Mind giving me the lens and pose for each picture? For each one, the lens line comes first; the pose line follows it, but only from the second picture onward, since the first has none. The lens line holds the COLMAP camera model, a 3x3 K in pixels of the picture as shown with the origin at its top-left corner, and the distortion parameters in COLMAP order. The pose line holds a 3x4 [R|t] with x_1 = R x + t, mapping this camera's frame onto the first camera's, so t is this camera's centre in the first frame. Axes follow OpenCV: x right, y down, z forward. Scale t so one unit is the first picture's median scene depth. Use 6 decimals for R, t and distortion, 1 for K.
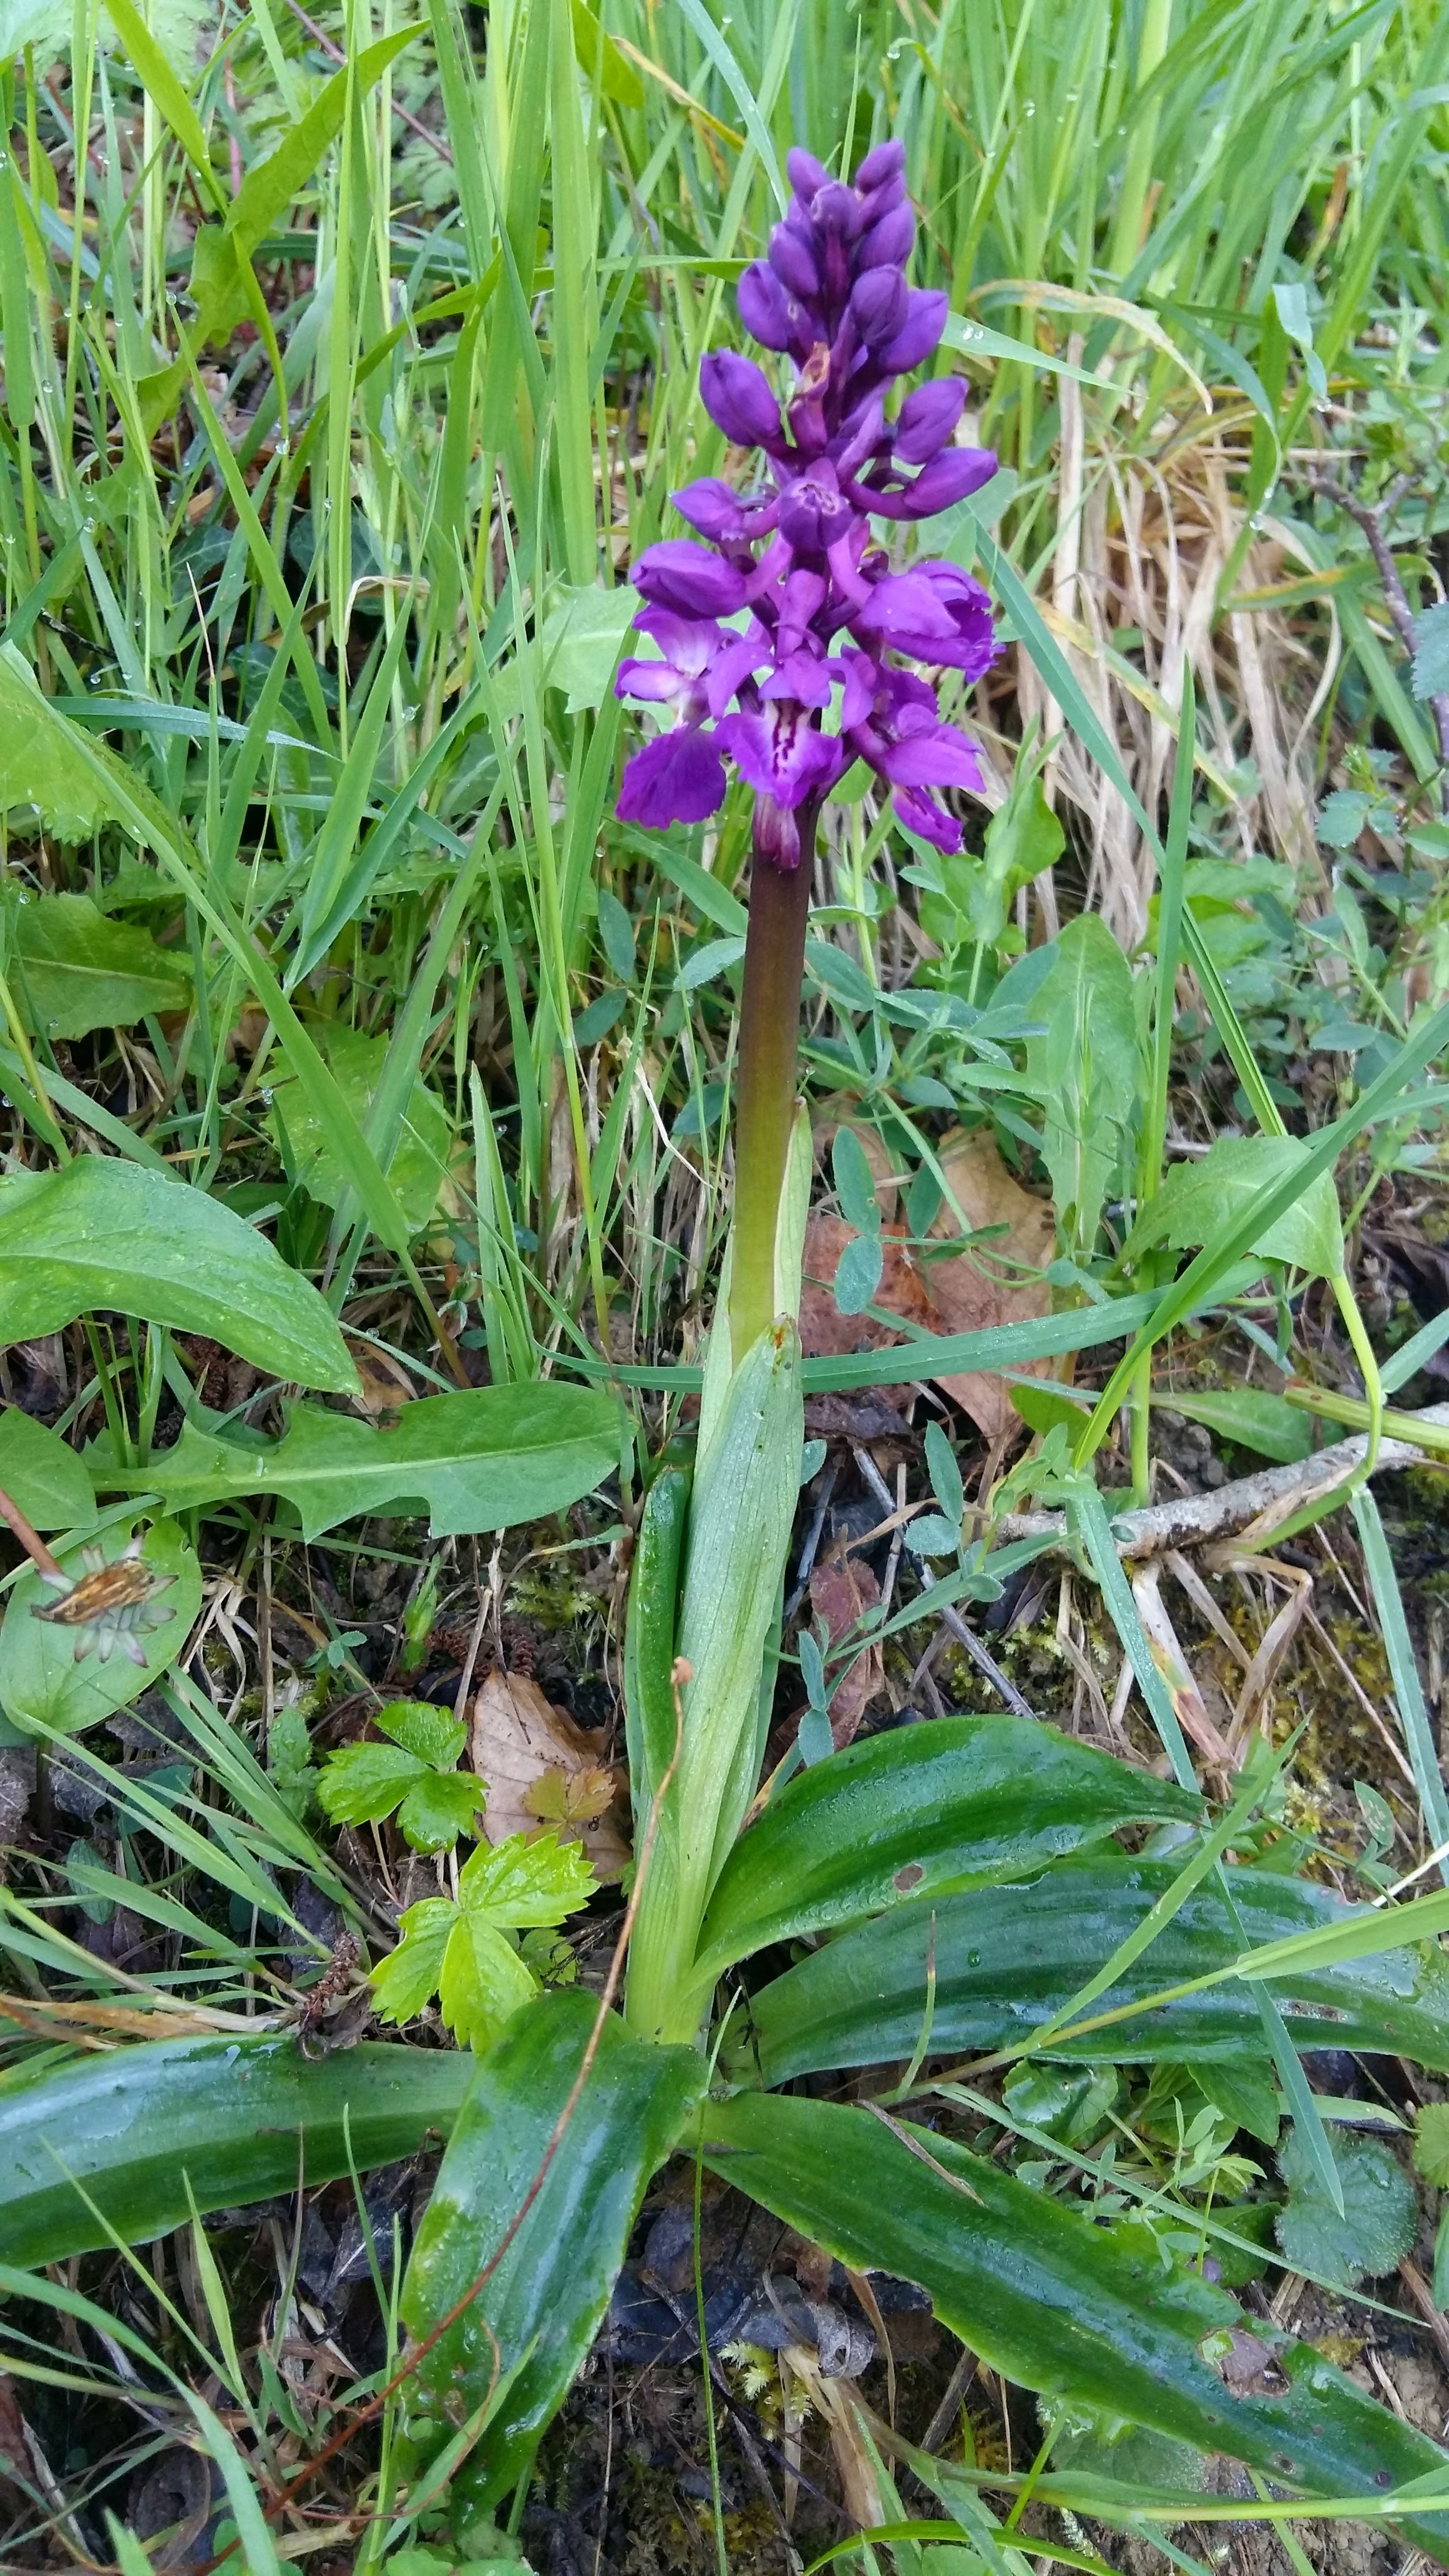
lens RADIAL K [[2295.4, 0, 717.5], [0, 2295.4, 1289.7], [0, 0, 1]] dist [-0.021722, -0.015898]
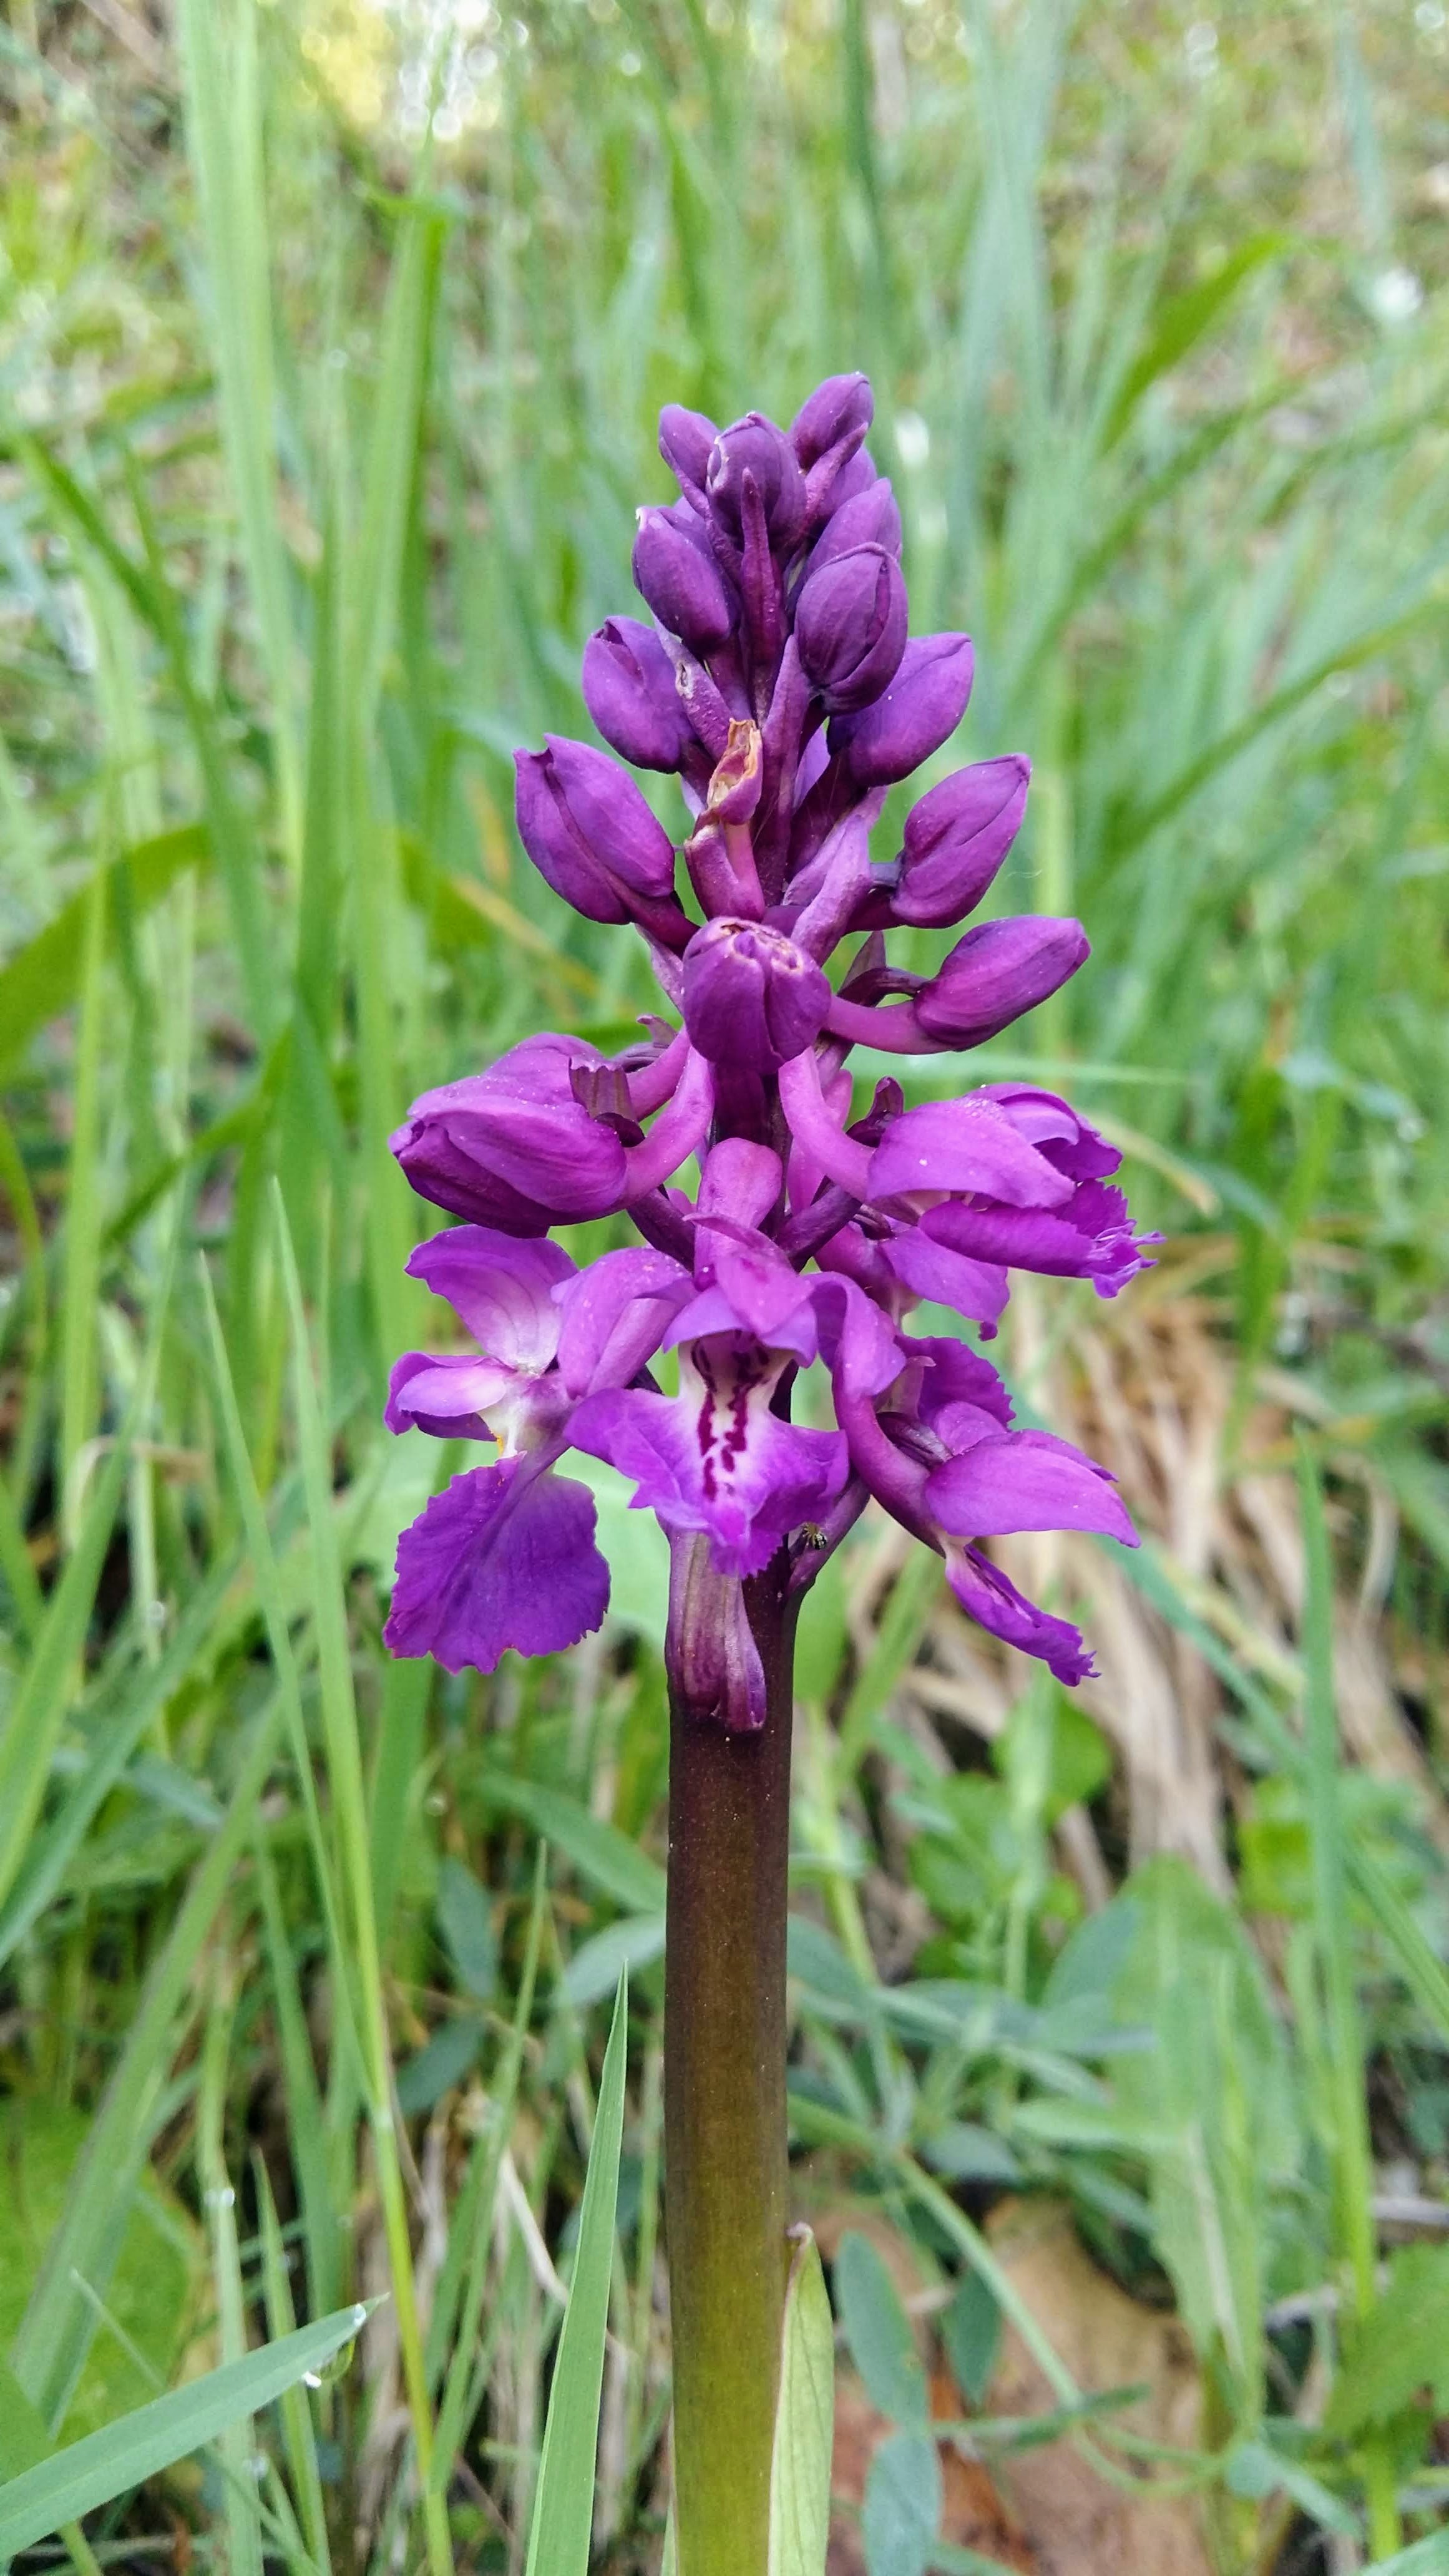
lens RADIAL K [[2295.4, 0, 714.0], [0, 2295.4, 1293.1], [0, 0, 1]] dist [-0.021722, -0.015898]
pose [[0.997581, -0.050747, 0.047511, 0.004087], [0.065990, 0.906228, -0.417608, -0.044415], [-0.021864, 0.419733, 0.907384, 0.353198]]
